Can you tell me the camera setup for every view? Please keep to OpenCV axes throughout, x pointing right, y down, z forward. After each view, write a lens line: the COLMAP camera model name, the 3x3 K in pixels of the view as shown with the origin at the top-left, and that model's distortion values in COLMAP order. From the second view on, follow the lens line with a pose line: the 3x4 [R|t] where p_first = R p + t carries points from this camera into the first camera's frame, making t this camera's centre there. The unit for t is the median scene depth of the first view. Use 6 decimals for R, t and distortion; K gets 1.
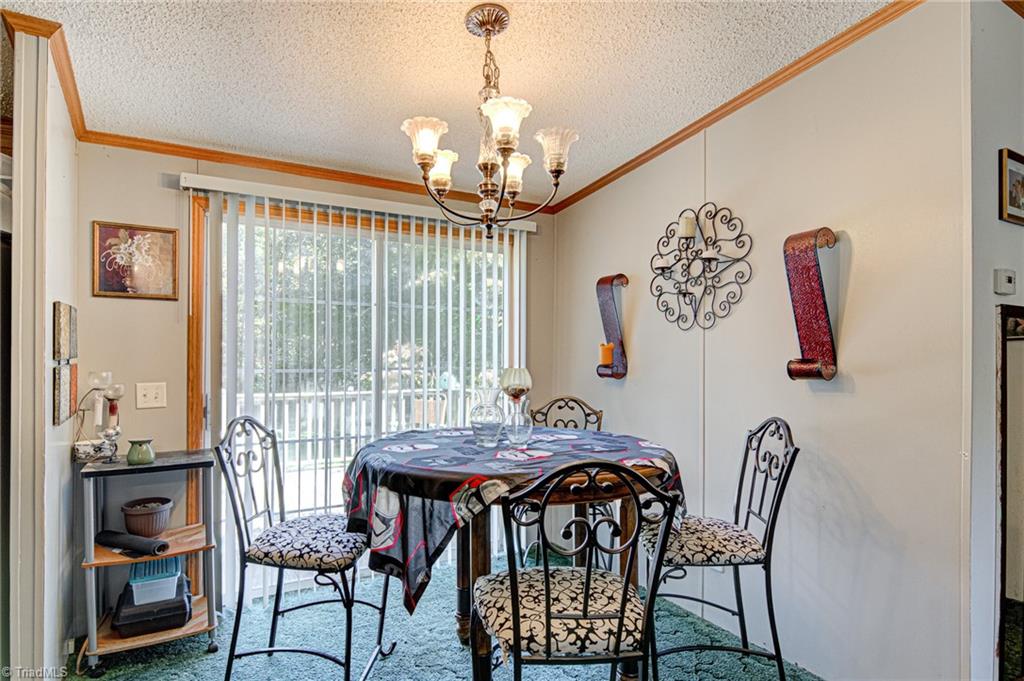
lens RADIAL K [[541.6, 0, 476.6], [0, 541.6, 357.4], [0, 0, 1]] dist [0.016370, -0.014691]
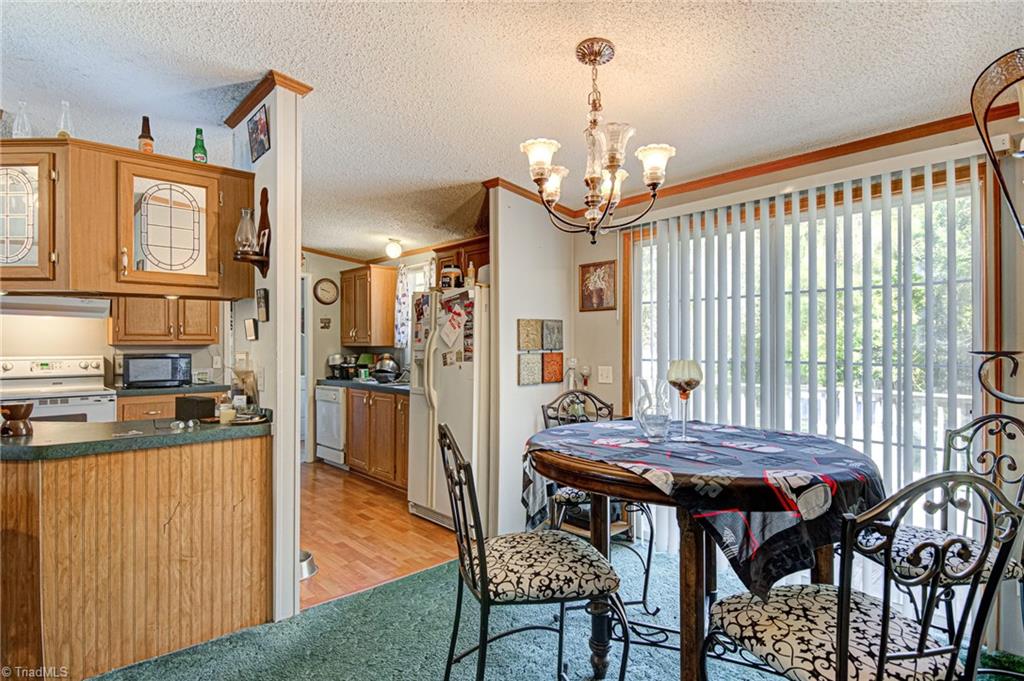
lens RADIAL K [[541.6, 0, 514.6], [0, 541.6, 344.4], [0, 0, 1]] dist [0.016370, -0.014691]
pose [[0.237431, -0.007289, -0.971377, 0.809979], [-0.001774, 0.999967, -0.007937, -0.001080], [0.971403, 0.003607, 0.237410, 0.429430]]
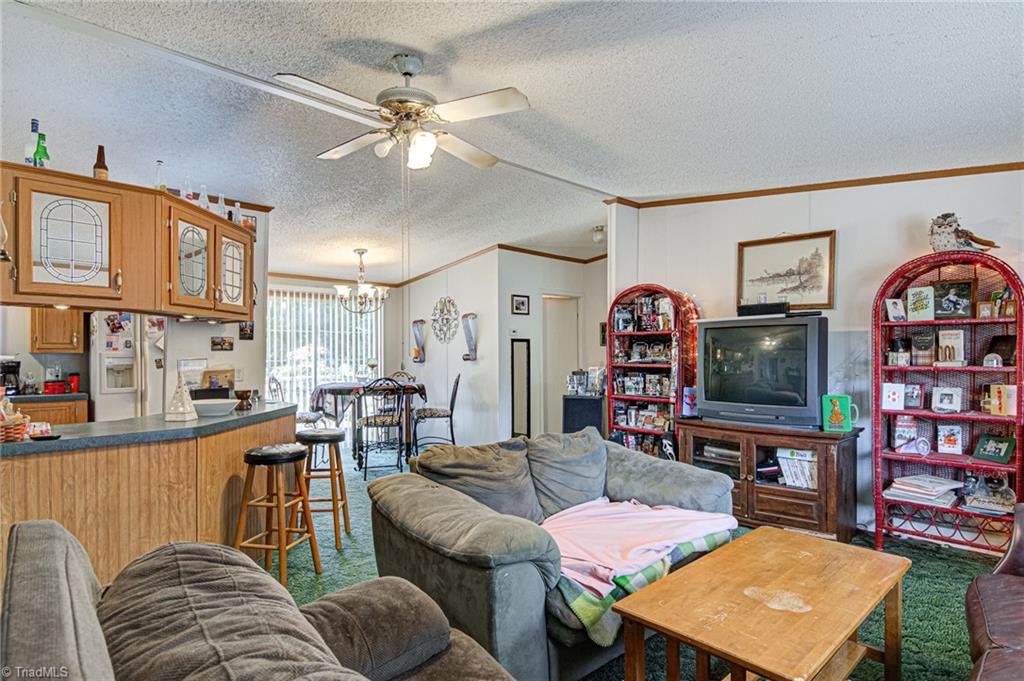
lens RADIAL K [[541.6, 0, 512.9], [0, 541.6, 350.8], [0, 0, 1]] dist [0.016370, -0.014691]
pose [[0.967118, -0.004710, 0.254283, 0.053603], [0.005107, 0.999987, -0.000902, -0.010939], [-0.254275, 0.002171, 0.967129, -1.790908]]
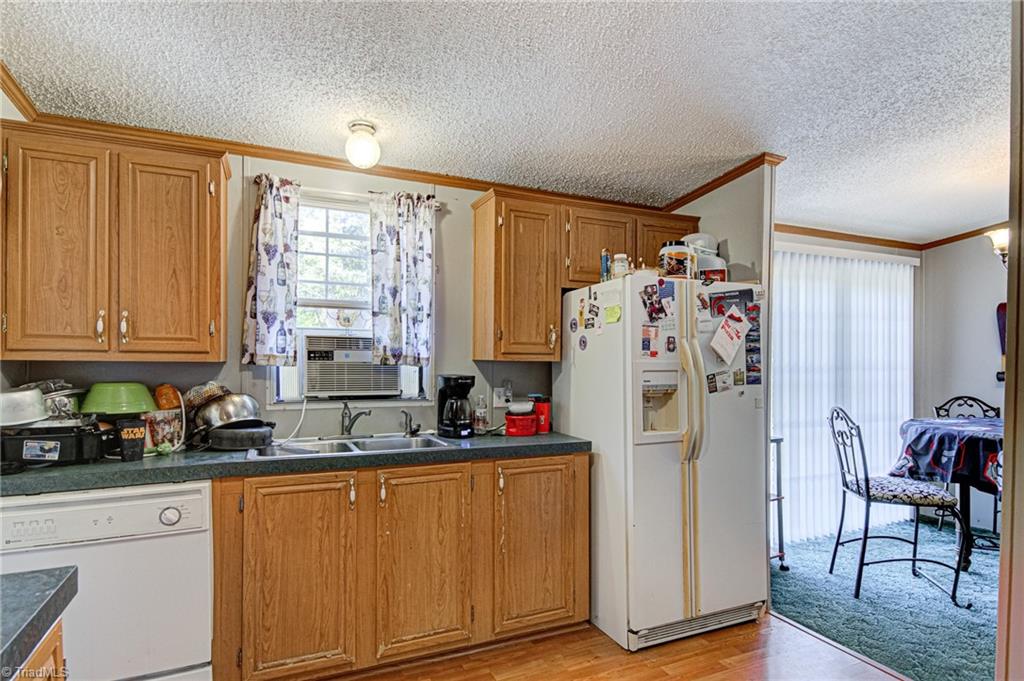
lens RADIAL K [[541.6, 0, 508.1], [0, 541.6, 361.5], [0, 0, 1]] dist [0.016370, -0.014691]
pose [[0.996844, -0.001131, -0.079382, -1.049130], [0.000919, 0.999996, -0.002708, -0.010098], [0.079385, 0.002627, 0.996841, -0.474239]]
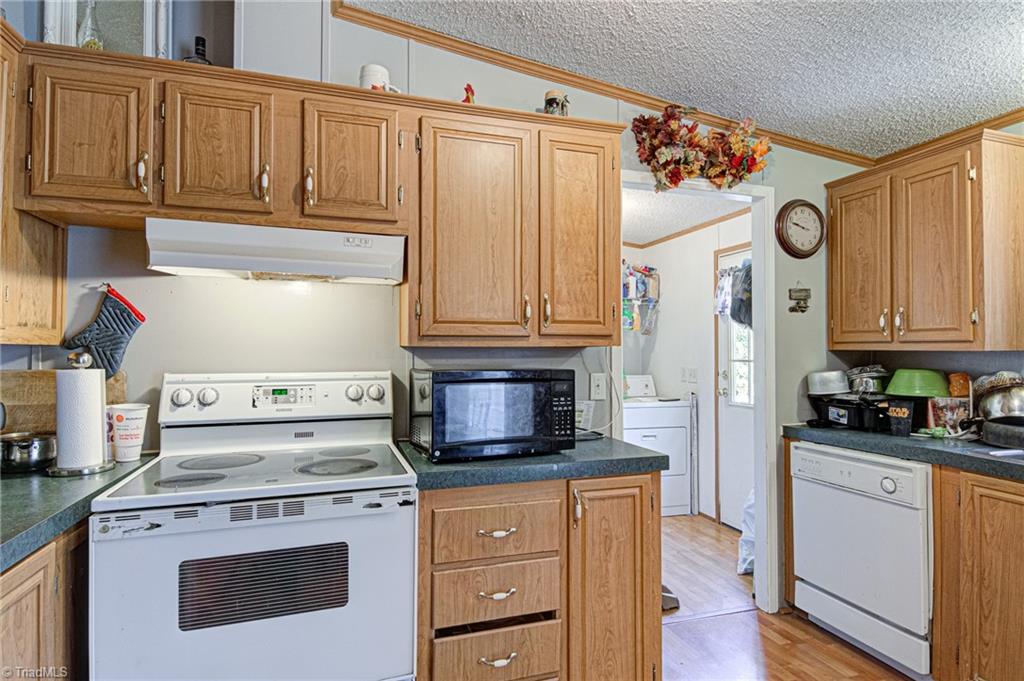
lens RADIAL K [[541.6, 0, 525.0], [0, 541.6, 343.5], [0, 0, 1]] dist [0.016370, -0.014691]
pose [[-0.177965, -0.017943, -0.983873, -0.619531], [-0.006227, 0.999834, -0.017108, -0.005024], [0.984017, 0.003082, -0.178047, -0.175336]]
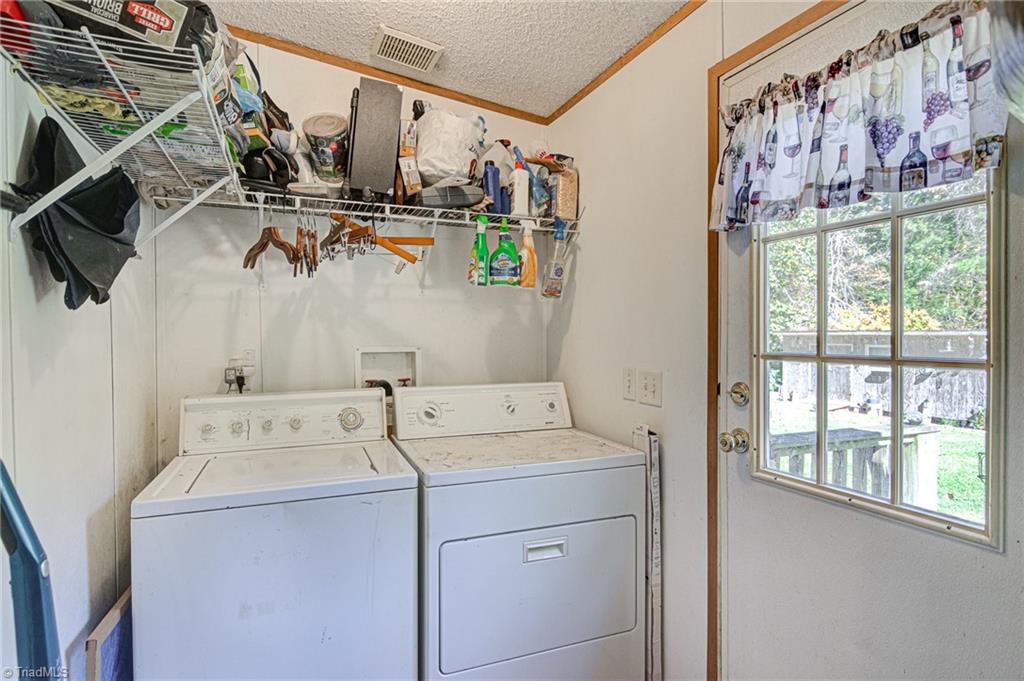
lens RADIAL K [[541.6, 0, 513.4], [0, 541.6, 341.0], [0, 0, 1]] dist [0.016370, -0.014691]
pose [[-0.099902, 0.010468, -0.994942, -1.699917], [-0.001099, 0.999943, 0.010631, -0.007718], [0.994997, 0.002156, -0.099885, -0.065267]]
